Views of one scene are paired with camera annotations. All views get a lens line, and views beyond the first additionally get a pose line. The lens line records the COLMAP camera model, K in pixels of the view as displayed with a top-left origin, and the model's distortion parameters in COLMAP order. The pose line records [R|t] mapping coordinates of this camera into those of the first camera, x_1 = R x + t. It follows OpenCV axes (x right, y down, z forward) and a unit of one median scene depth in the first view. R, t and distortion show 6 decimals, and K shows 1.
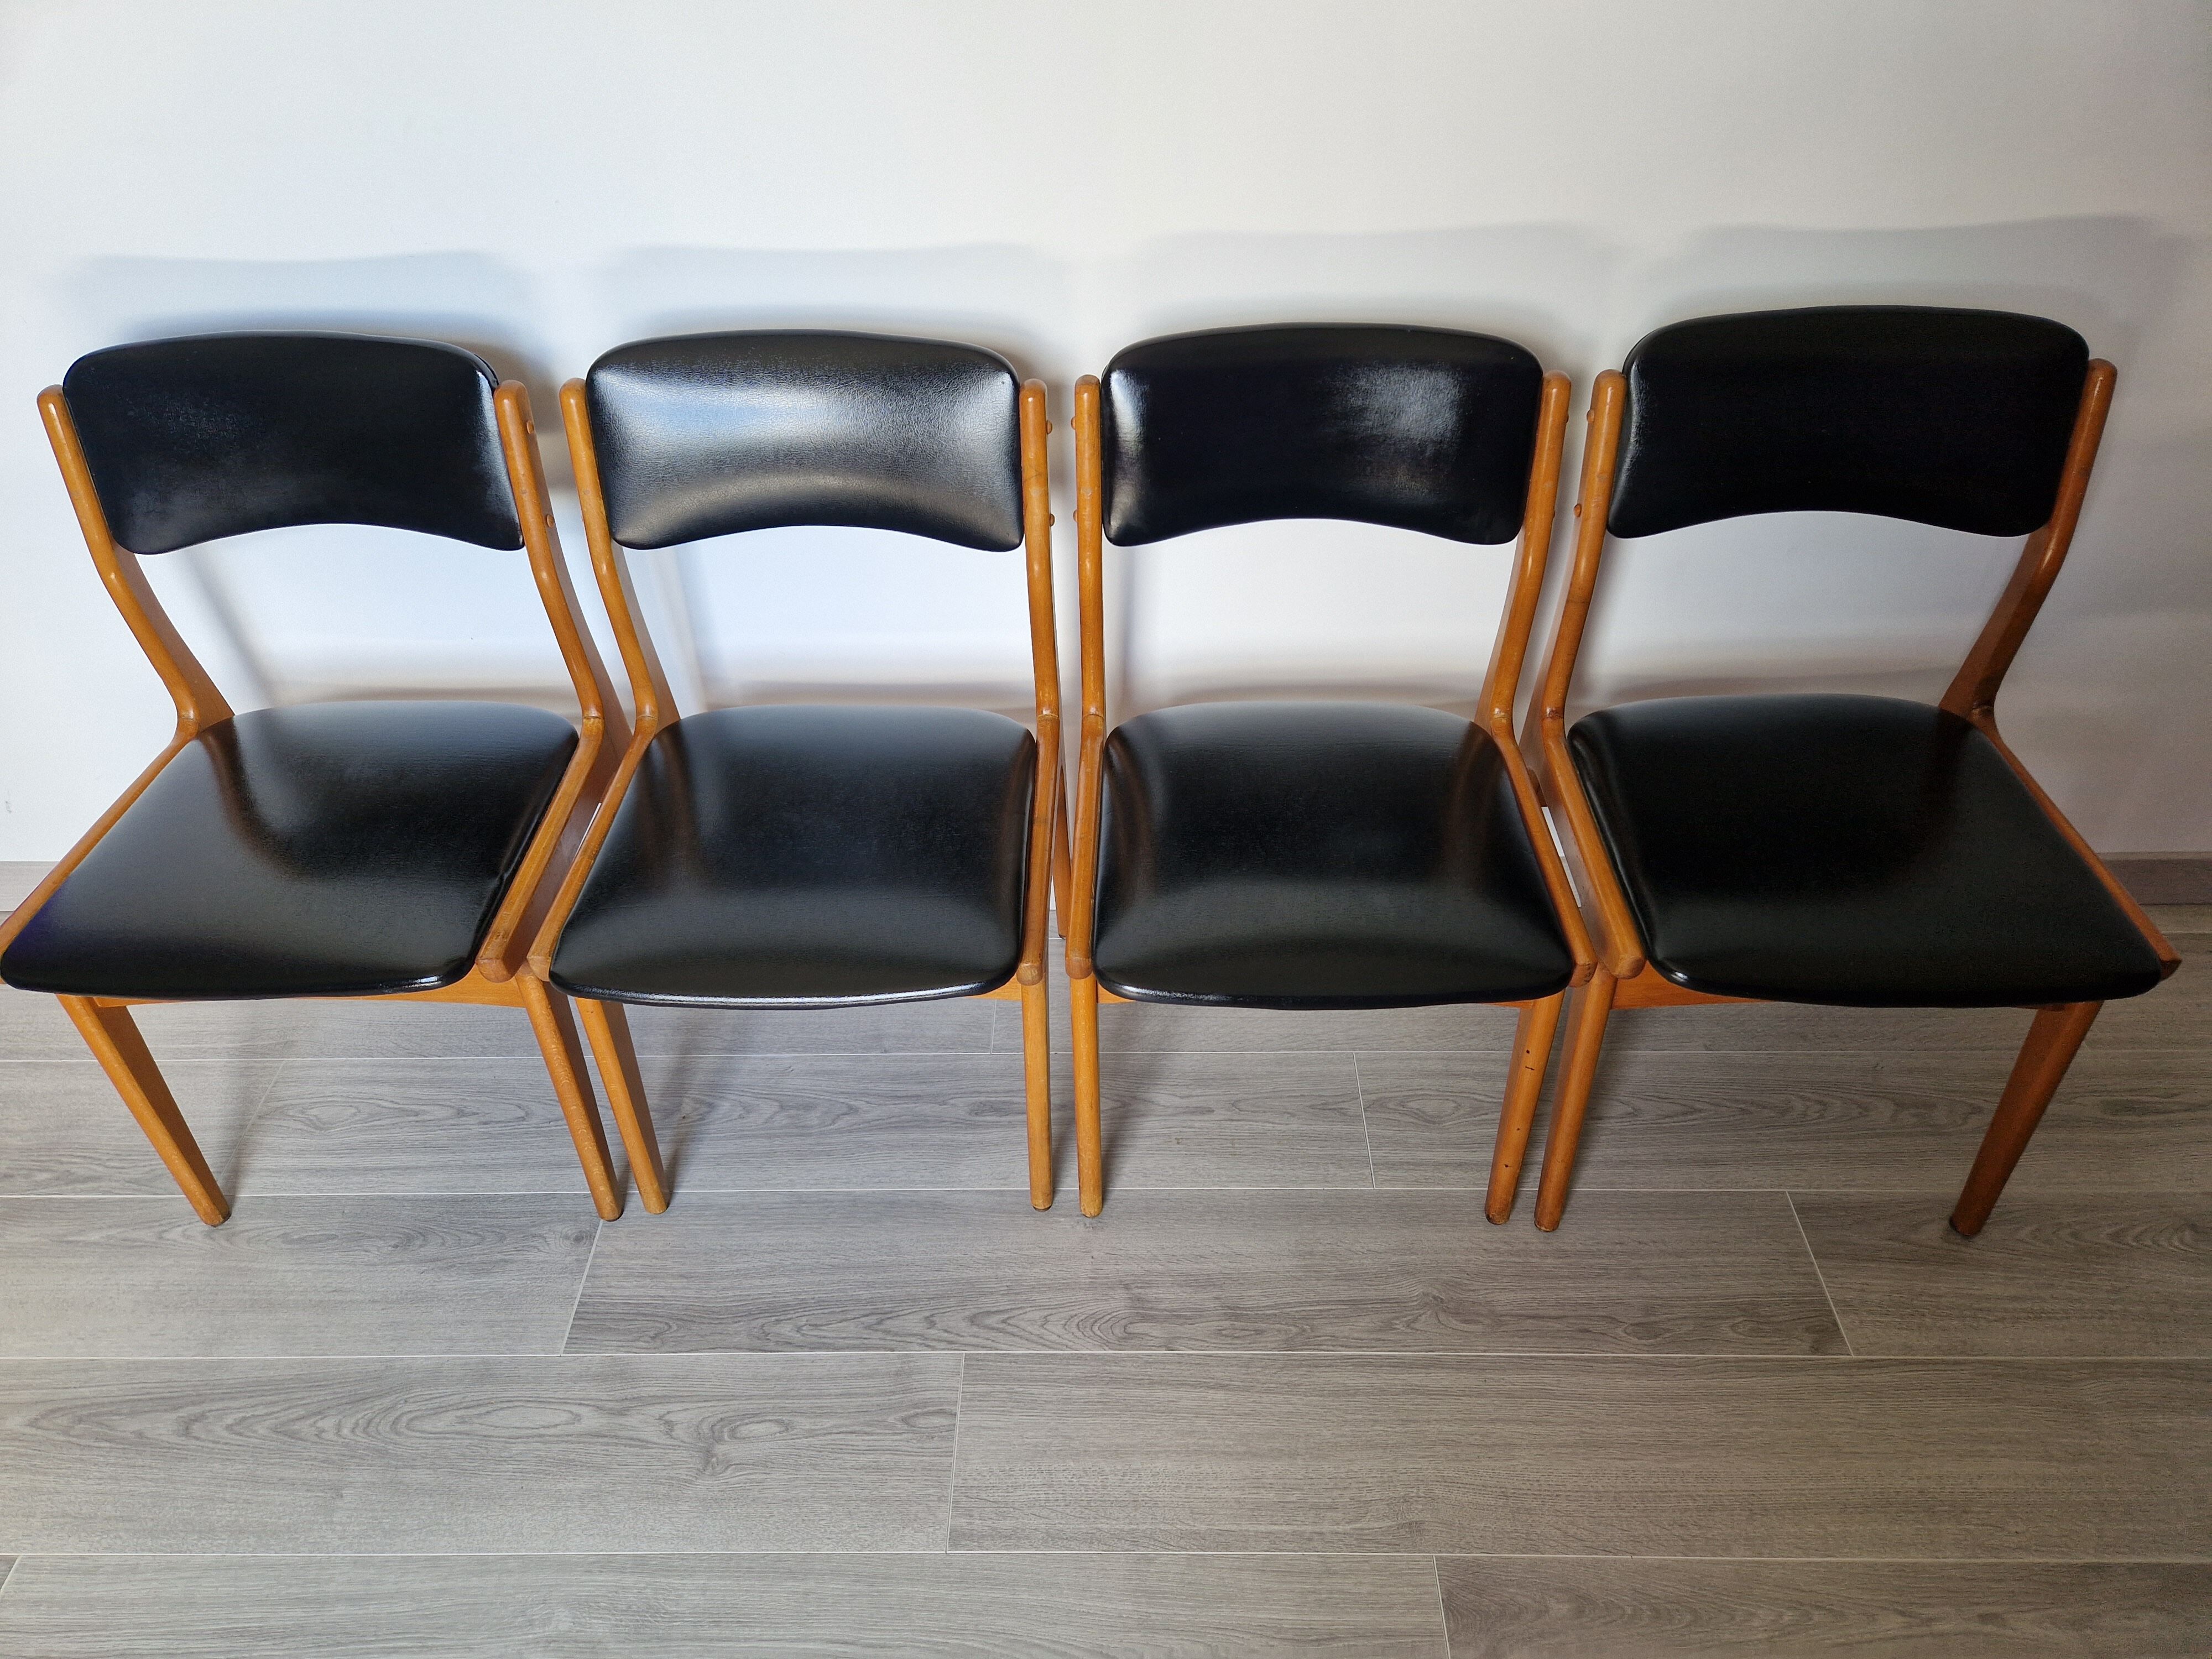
lens RADIAL K [[1509.8, 0, 1093.3], [0, 1509.8, 852.4], [0, 0, 1]] dist [0.057325, -0.050495]
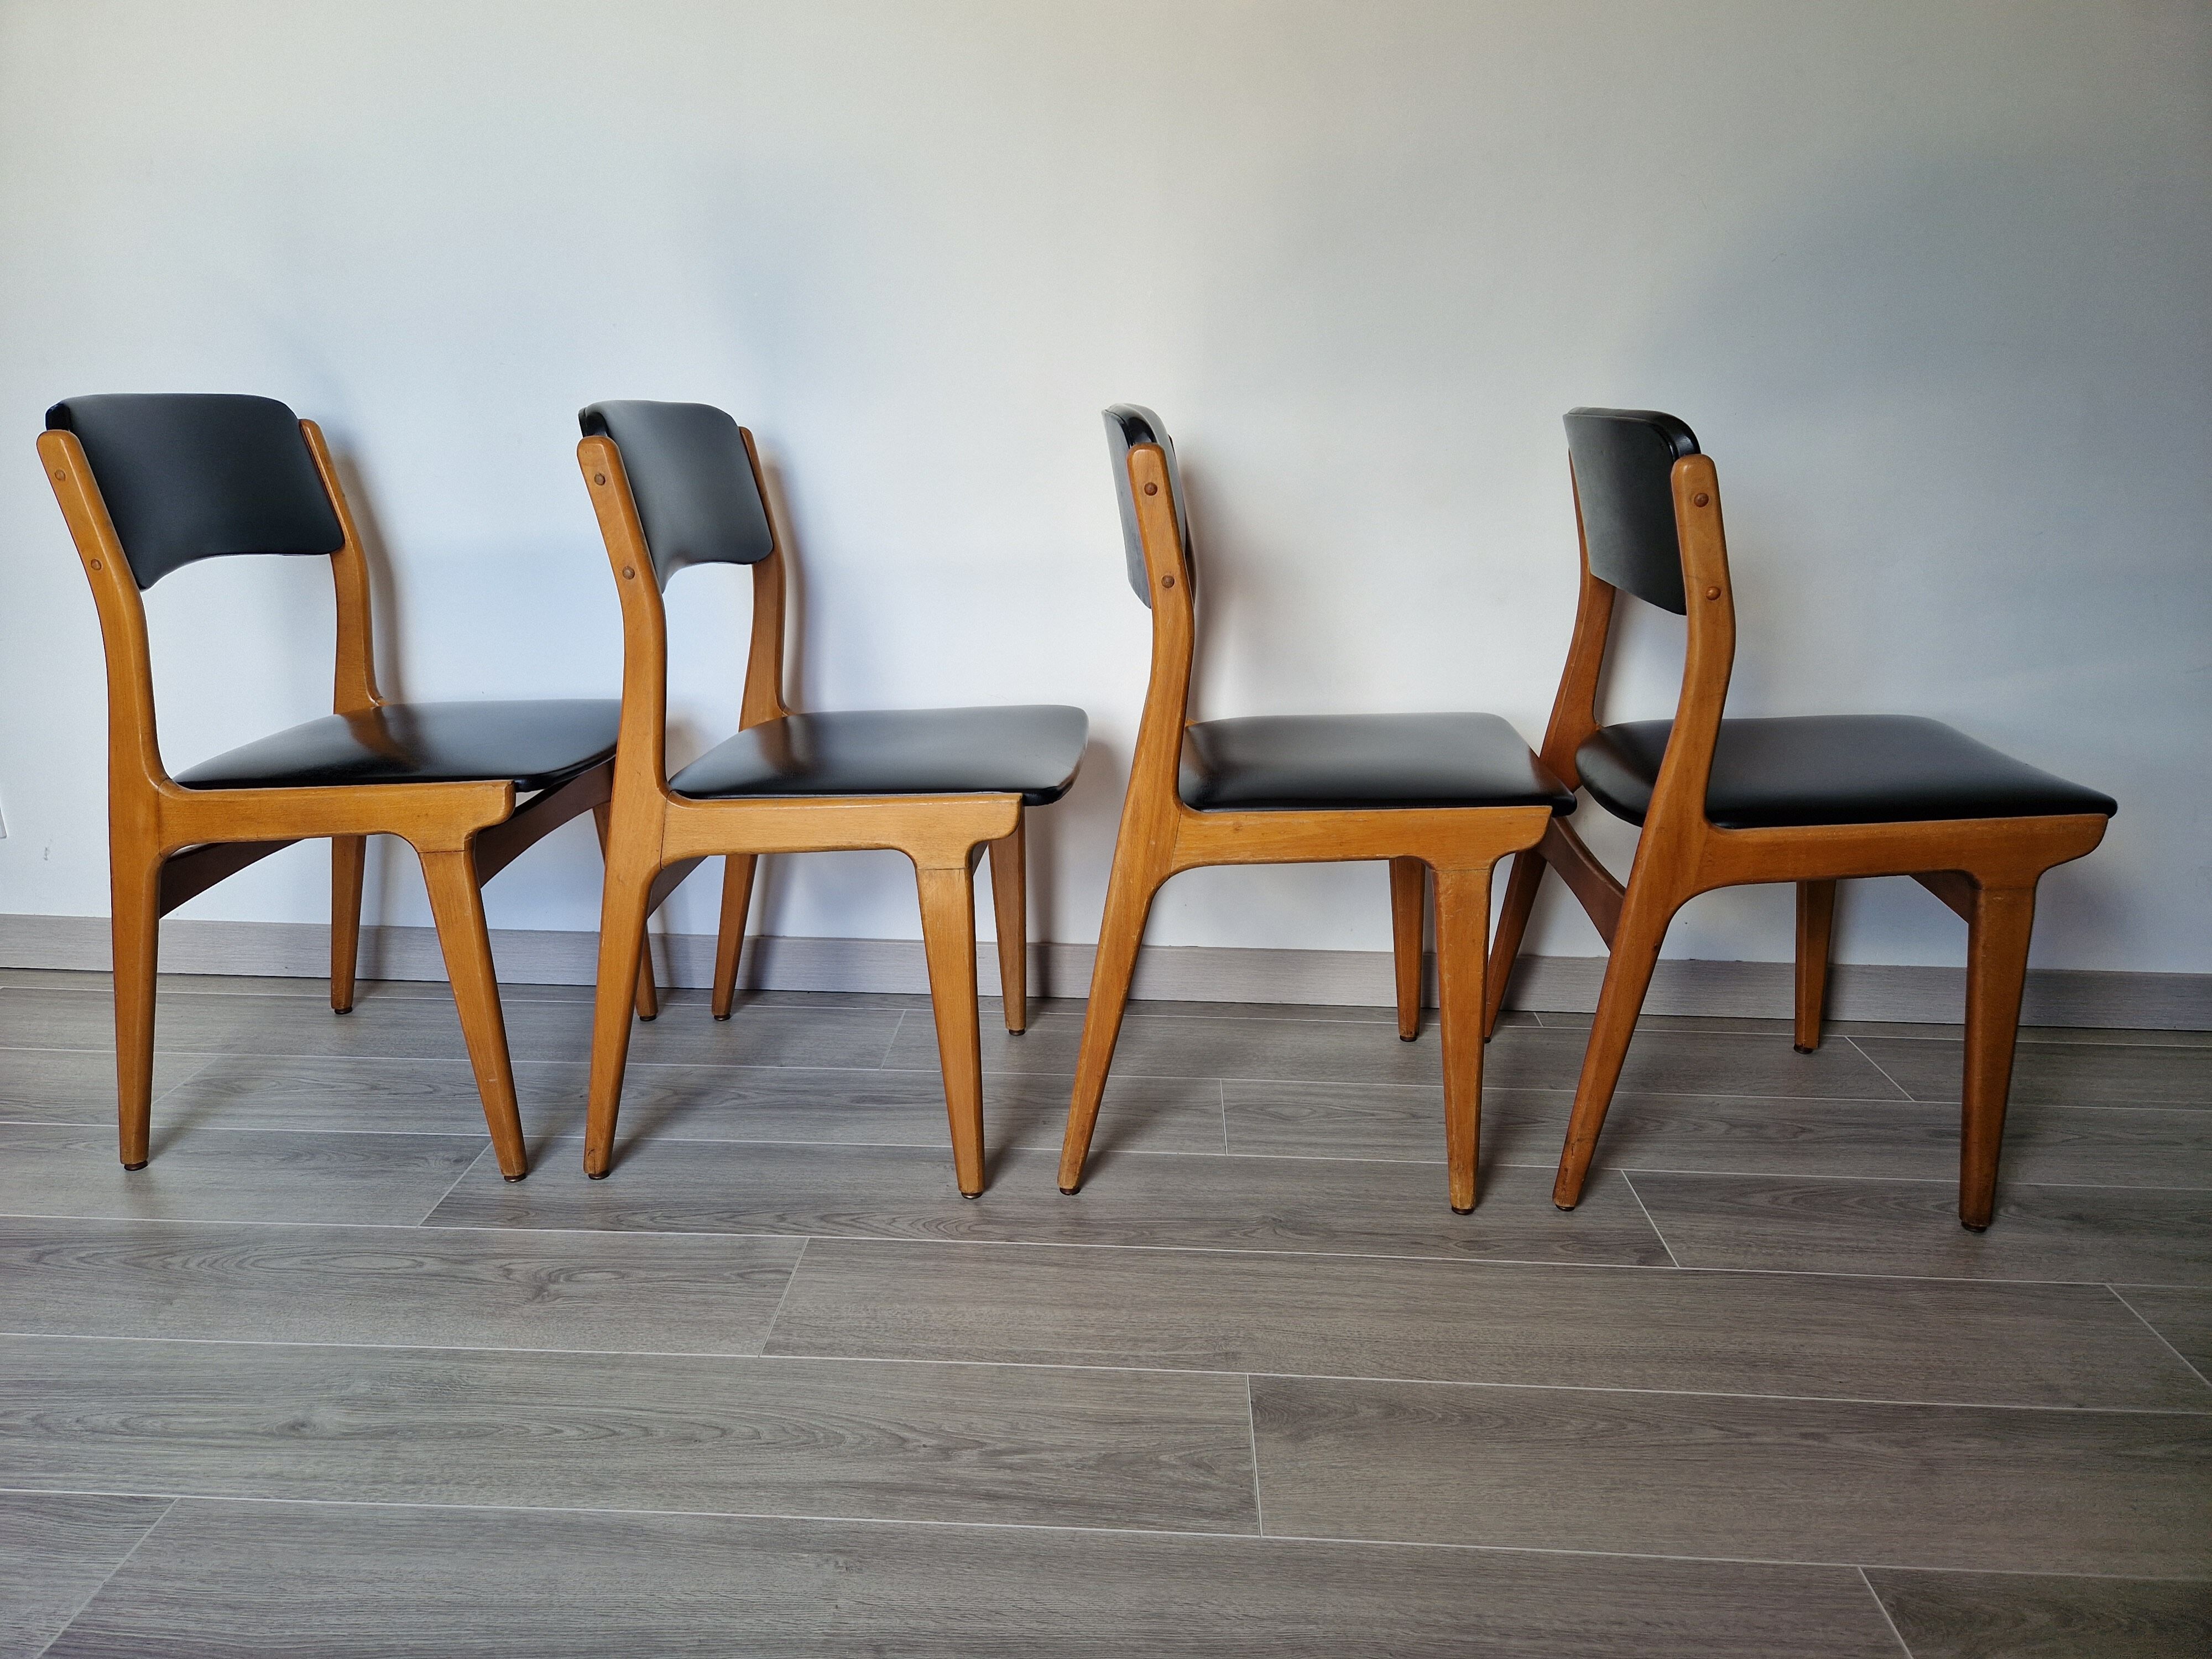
lens RADIAL K [[1509.8, 0, 1090.5], [0, 1509.8, 837.8], [0, 0, 1]] dist [0.057325, -0.050495]
pose [[0.998897, 0.040308, -0.024073, 0.120612], [-0.046725, 0.903579, -0.425865, 0.525349], [0.004586, 0.426520, 0.904466, -0.038106]]
